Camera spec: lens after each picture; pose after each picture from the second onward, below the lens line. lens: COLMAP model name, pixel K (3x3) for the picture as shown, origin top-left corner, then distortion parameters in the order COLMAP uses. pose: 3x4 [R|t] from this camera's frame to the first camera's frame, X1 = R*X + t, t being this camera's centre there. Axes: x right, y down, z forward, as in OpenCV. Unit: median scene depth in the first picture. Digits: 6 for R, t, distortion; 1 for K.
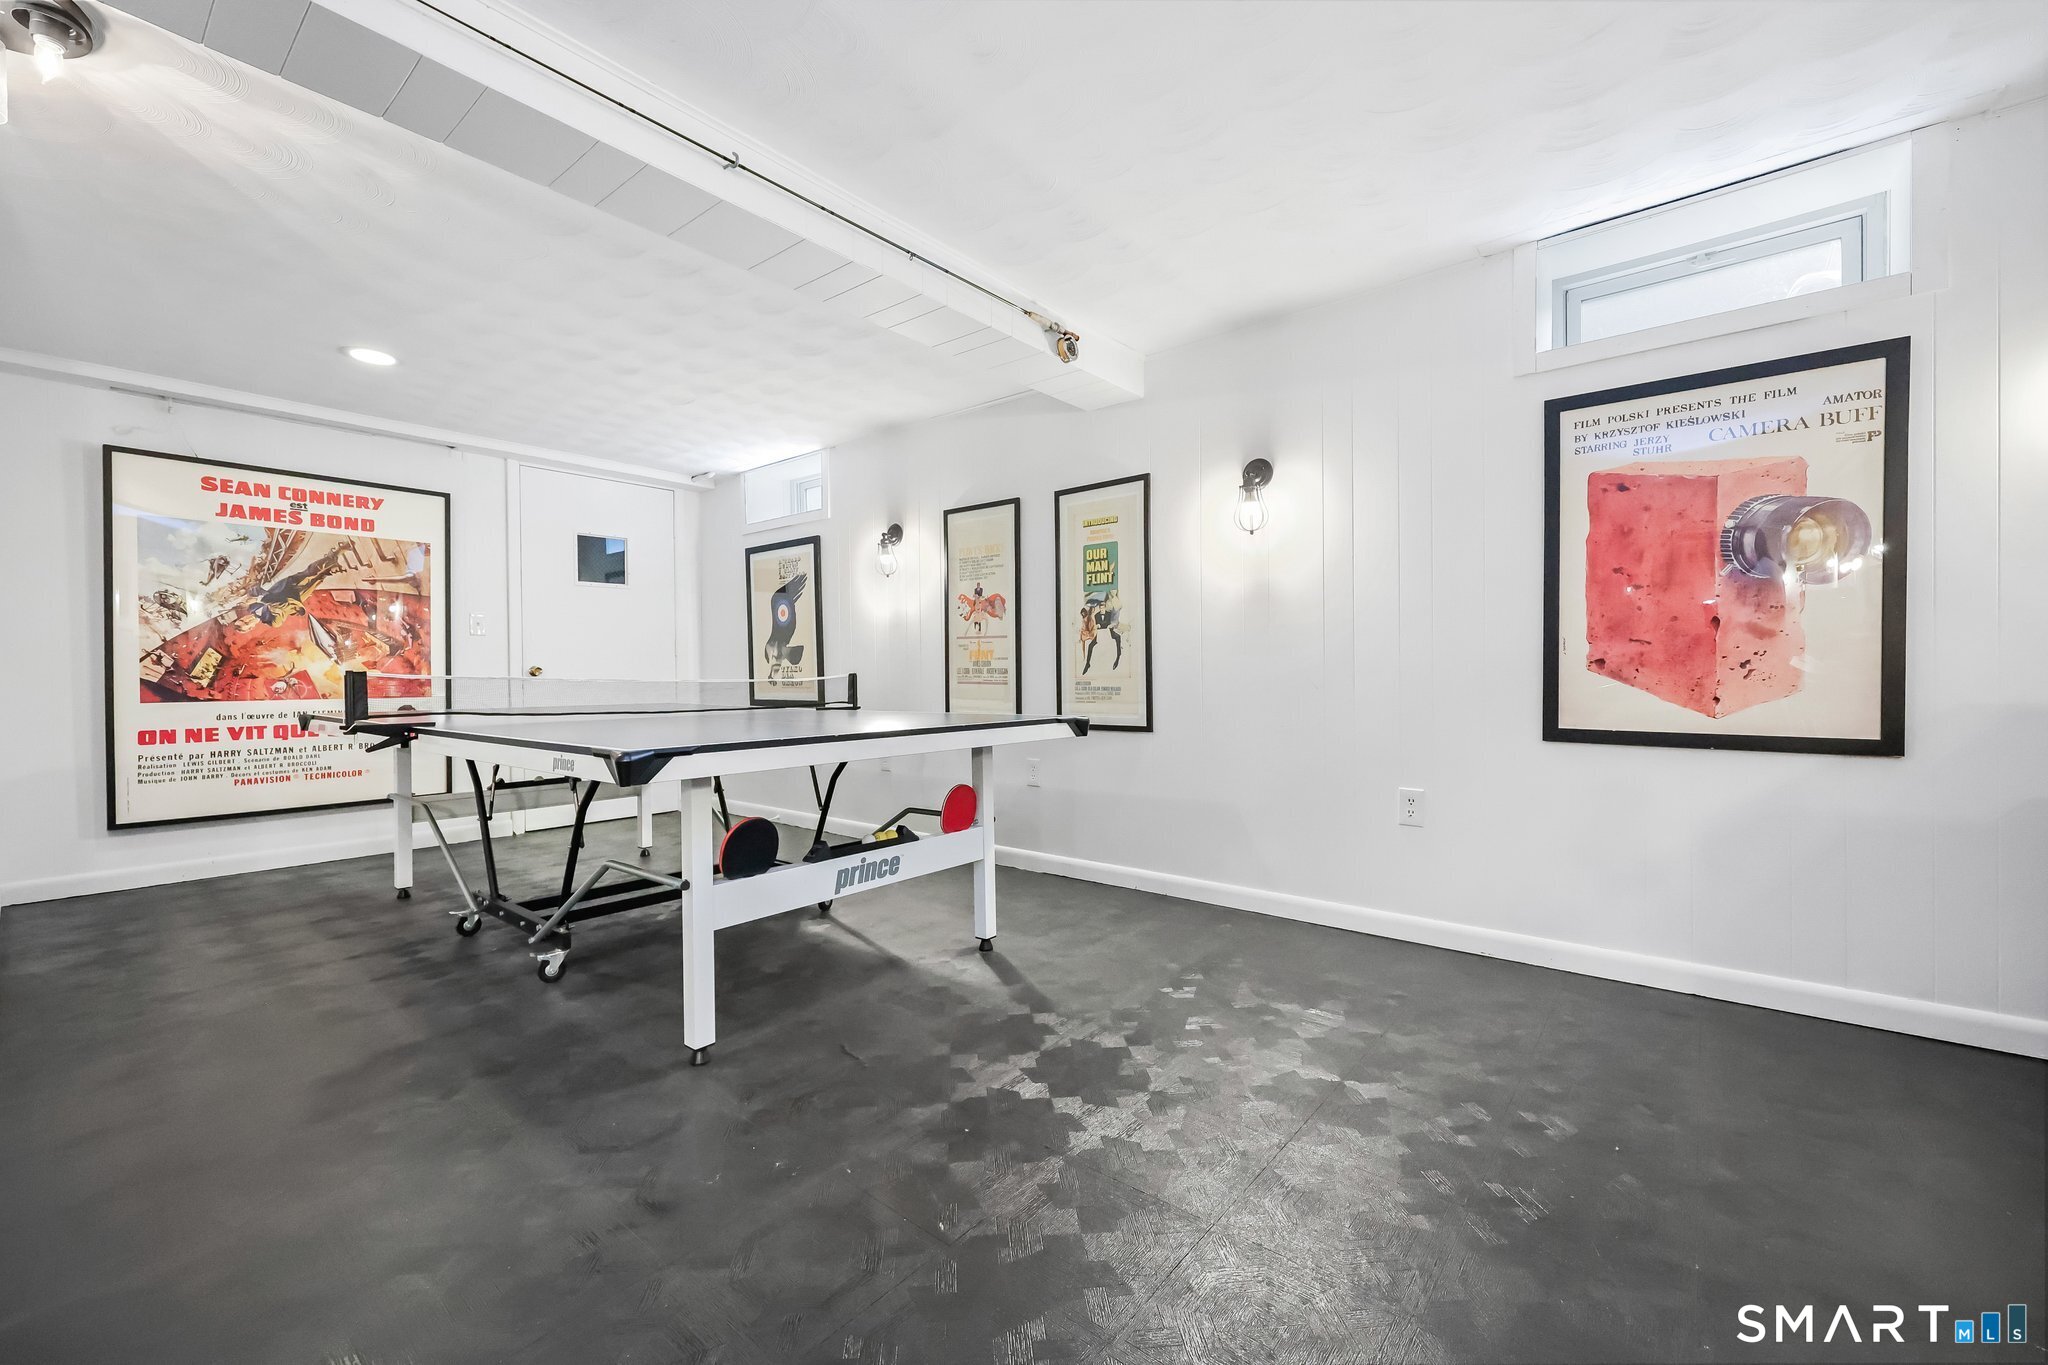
lens RADIAL K [[821.7, 0, 1032.9], [0, 821.7, 677.4], [0, 0, 1]] dist [0.002485, 0.000232]
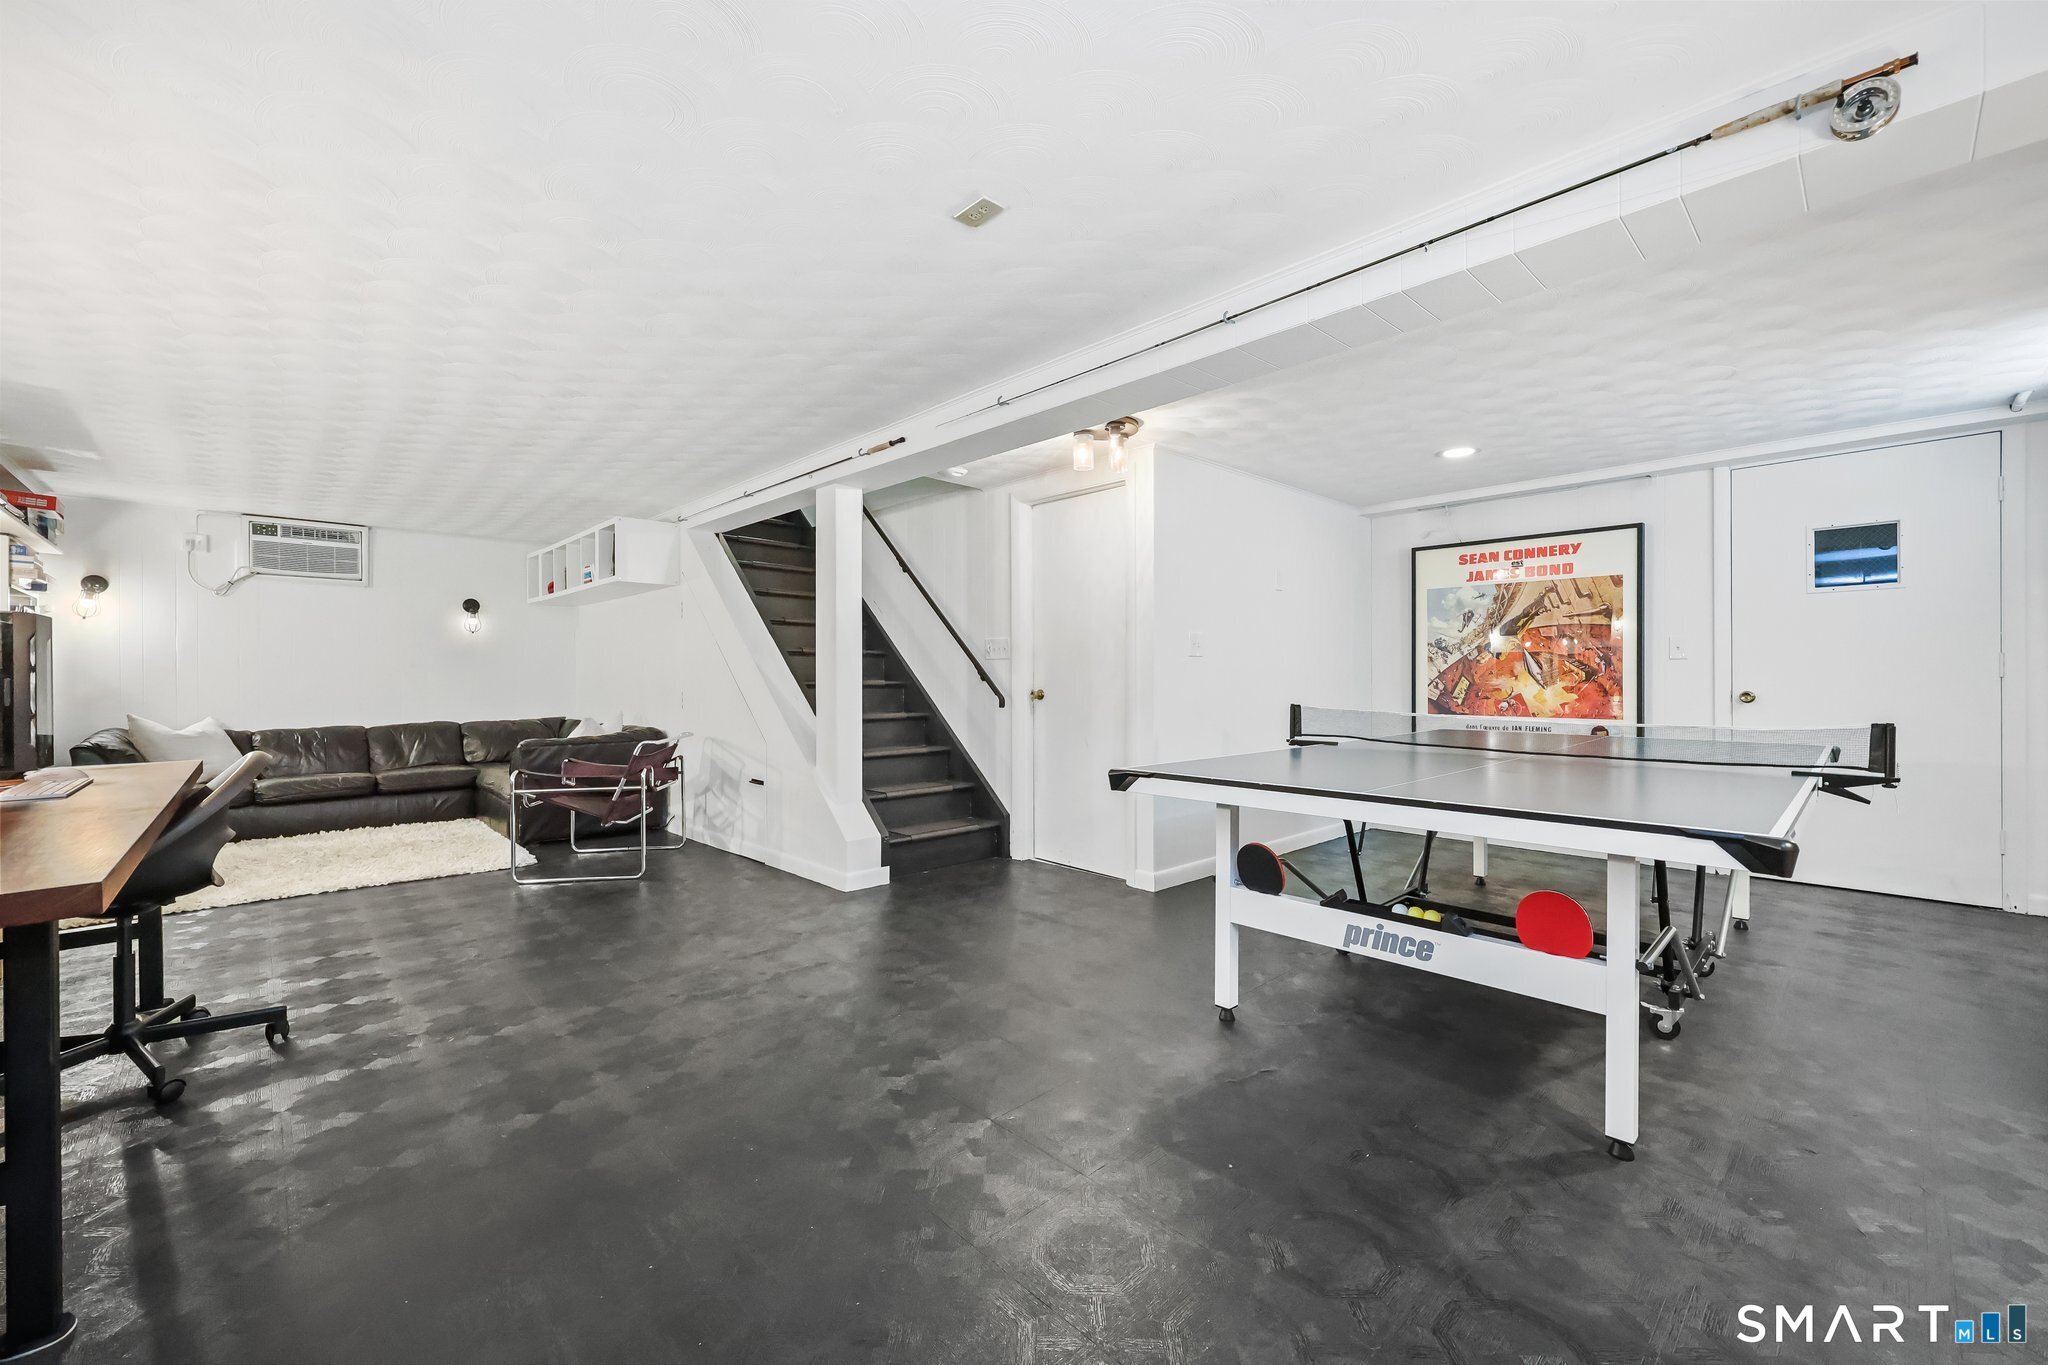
lens RADIAL K [[821.7, 0, 1032.9], [0, 821.7, 677.4], [0, 0, 1]] dist [0.002485, 0.000232]
pose [[-0.117682, 0.007377, -0.993024, 0.453851], [-0.003200, 0.999964, 0.007808, -0.041150], [0.993046, 0.004096, -0.117655, 0.416312]]
